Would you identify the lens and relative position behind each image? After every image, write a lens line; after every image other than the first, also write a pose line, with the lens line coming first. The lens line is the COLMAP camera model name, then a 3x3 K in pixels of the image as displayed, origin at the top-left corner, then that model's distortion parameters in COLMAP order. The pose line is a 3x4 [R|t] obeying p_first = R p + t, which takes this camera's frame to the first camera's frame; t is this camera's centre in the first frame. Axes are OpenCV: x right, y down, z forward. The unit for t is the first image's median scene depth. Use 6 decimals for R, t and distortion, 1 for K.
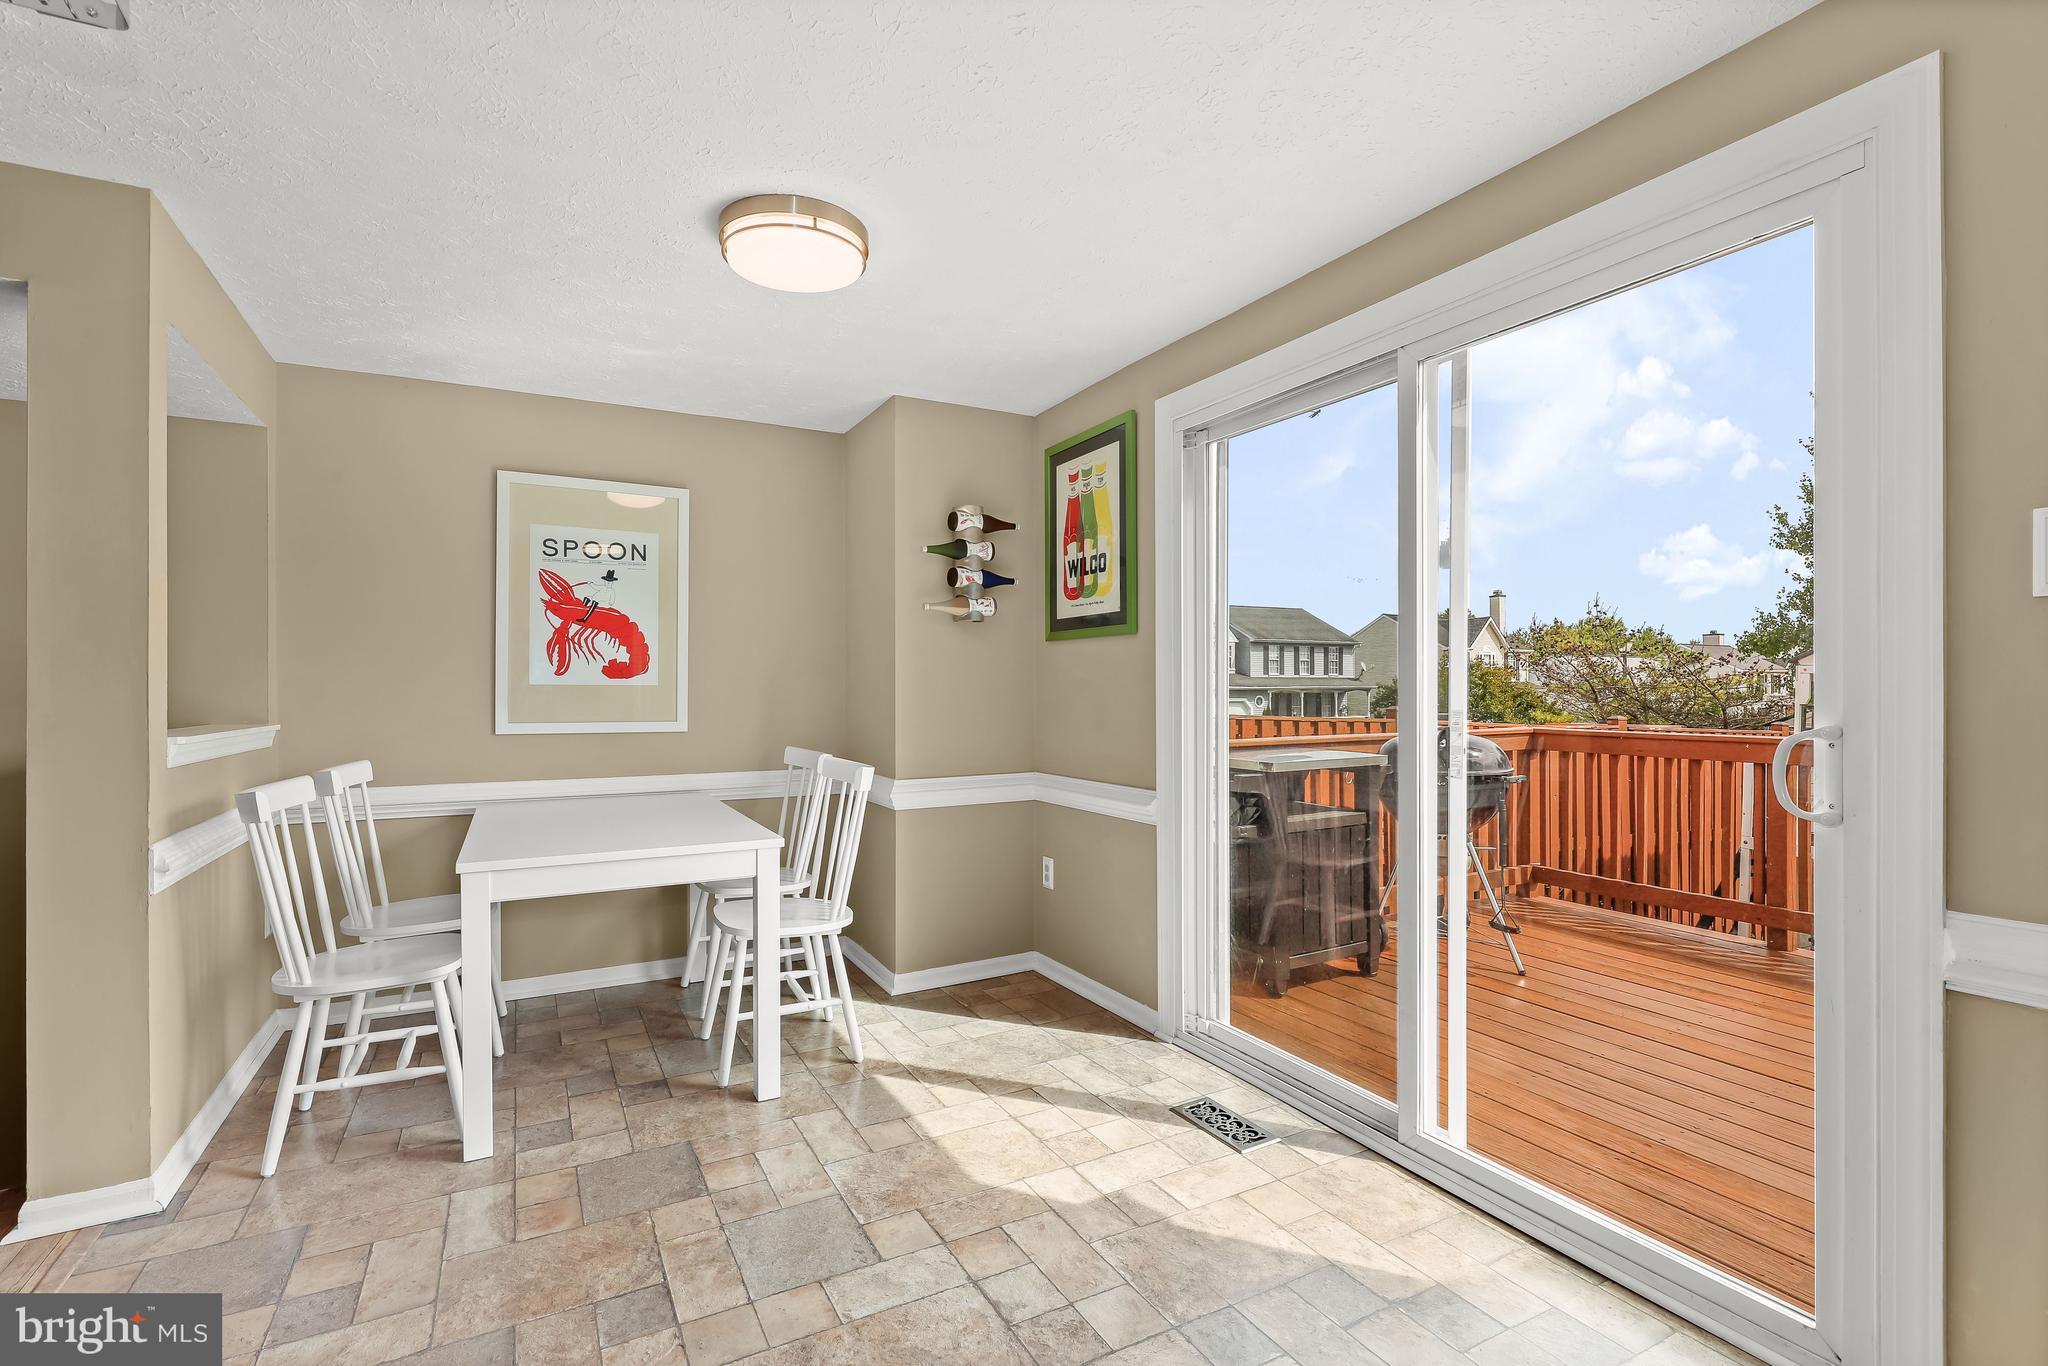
lens RADIAL K [[949.0, 0, 1031.5], [0, 949.0, 682.9], [0, 0, 1]] dist [0.000357, -0.000535]
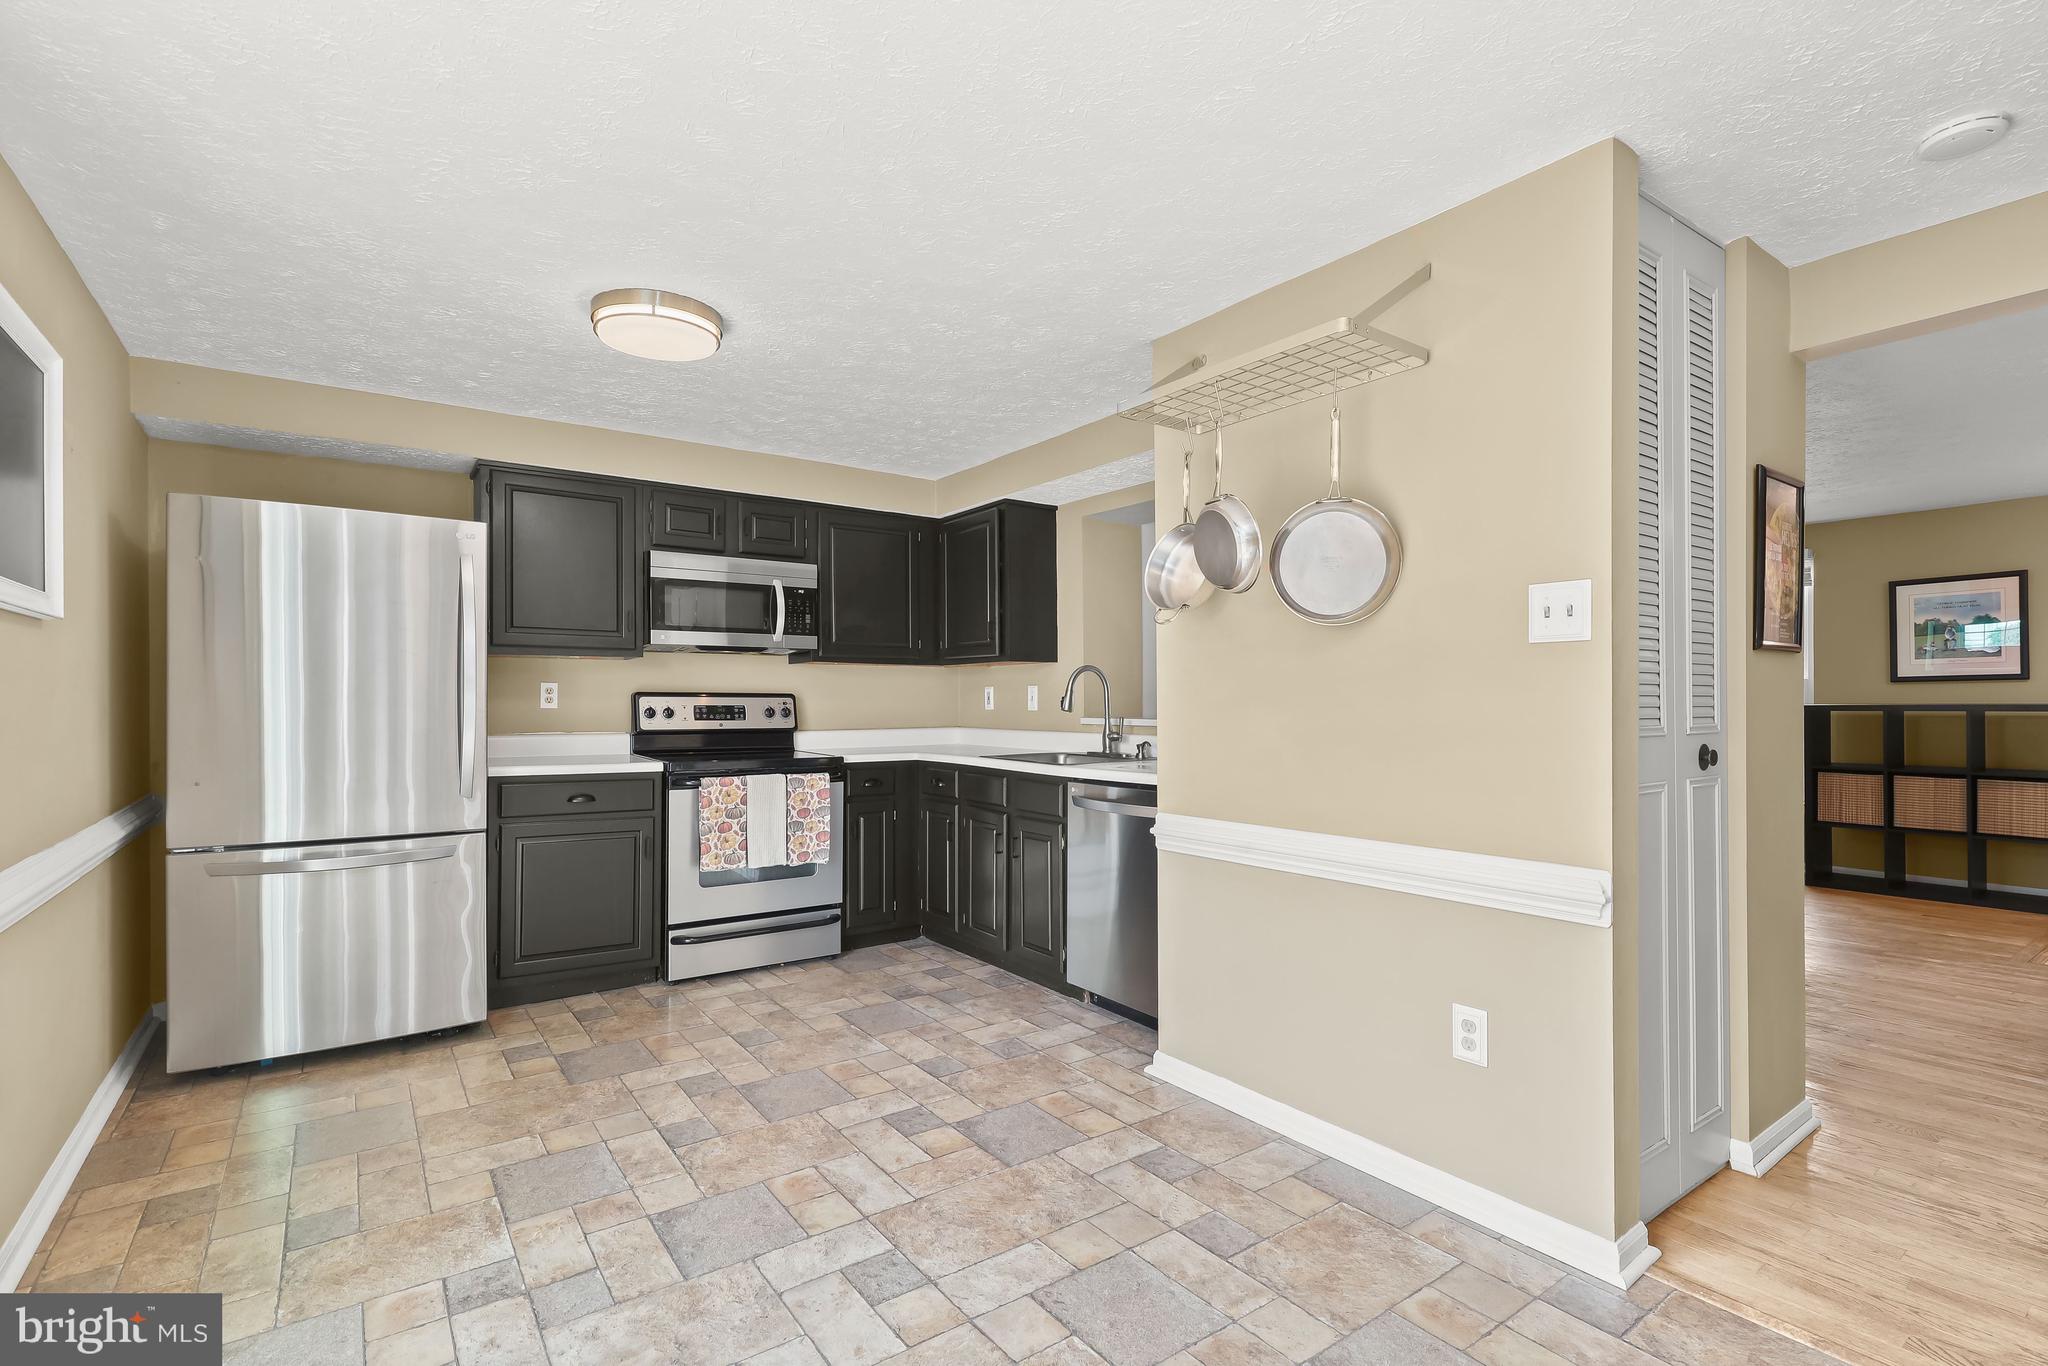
lens RADIAL K [[946.3, 0, 1028.6], [0, 946.3, 702.5], [0, 0, 1]] dist [-0.001060, 0.000261]
pose [[-0.991630, 0.006421, -0.128950, -0.365581], [0.006700, 0.999976, -0.001727, 0.008942], [0.128936, -0.002576, -0.991650, 1.217824]]
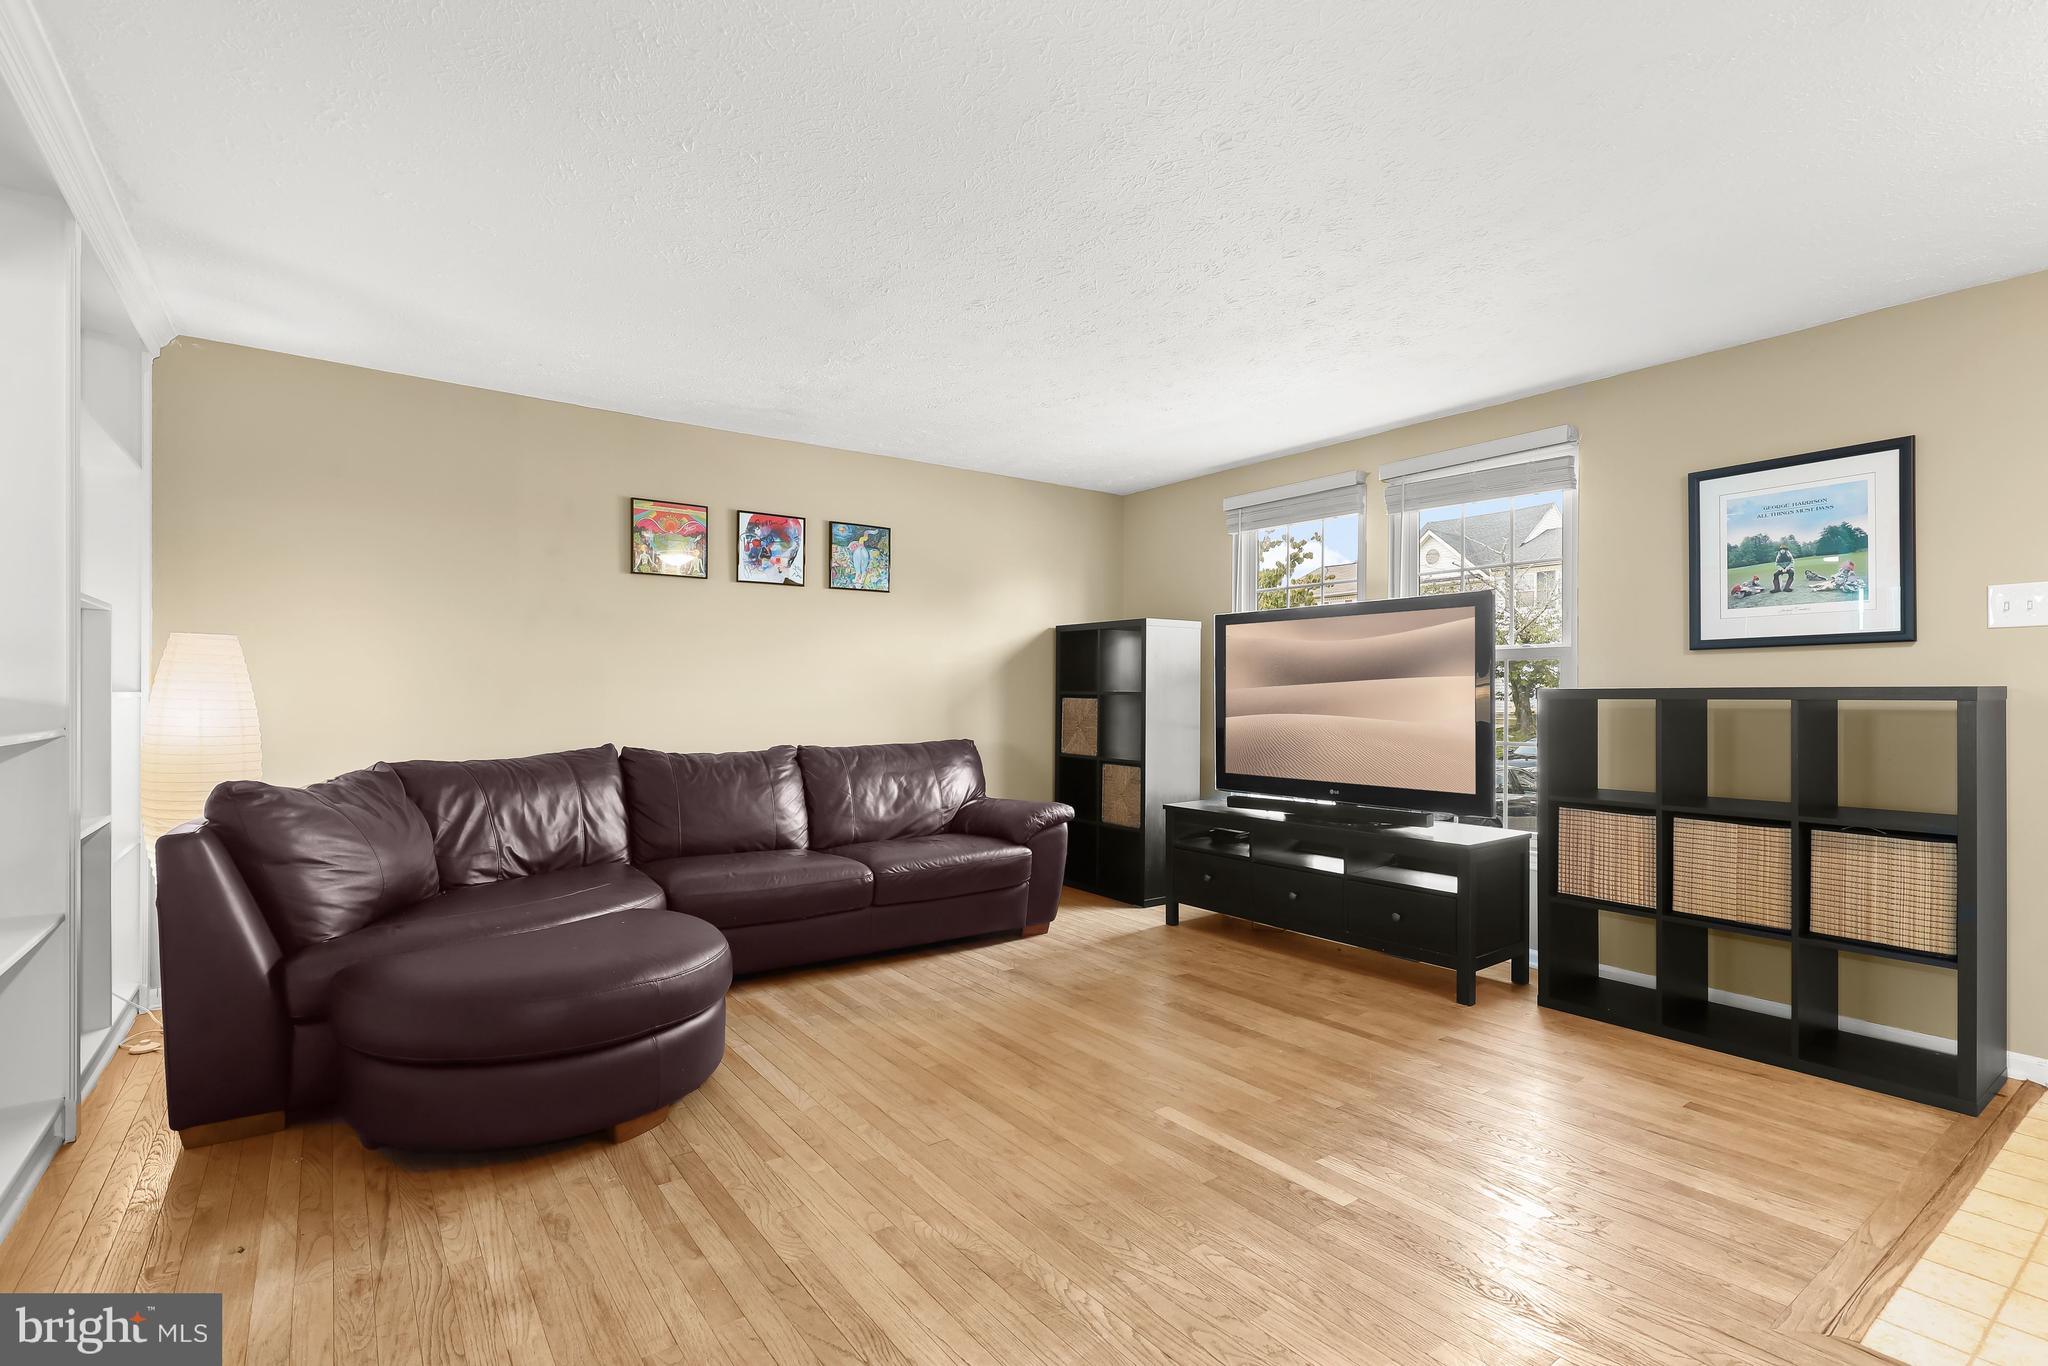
lens RADIAL K [[956.7, 0, 1034.1], [0, 956.7, 700.8], [0, 0, 1]] dist [-0.000126, 0.000433]
pose [[-0.990336, 0.003048, -0.138657, -1.725004], [0.002878, 0.999995, 0.001428, 0.037070], [0.138660, 0.001015, -0.990339, 0.352070]]
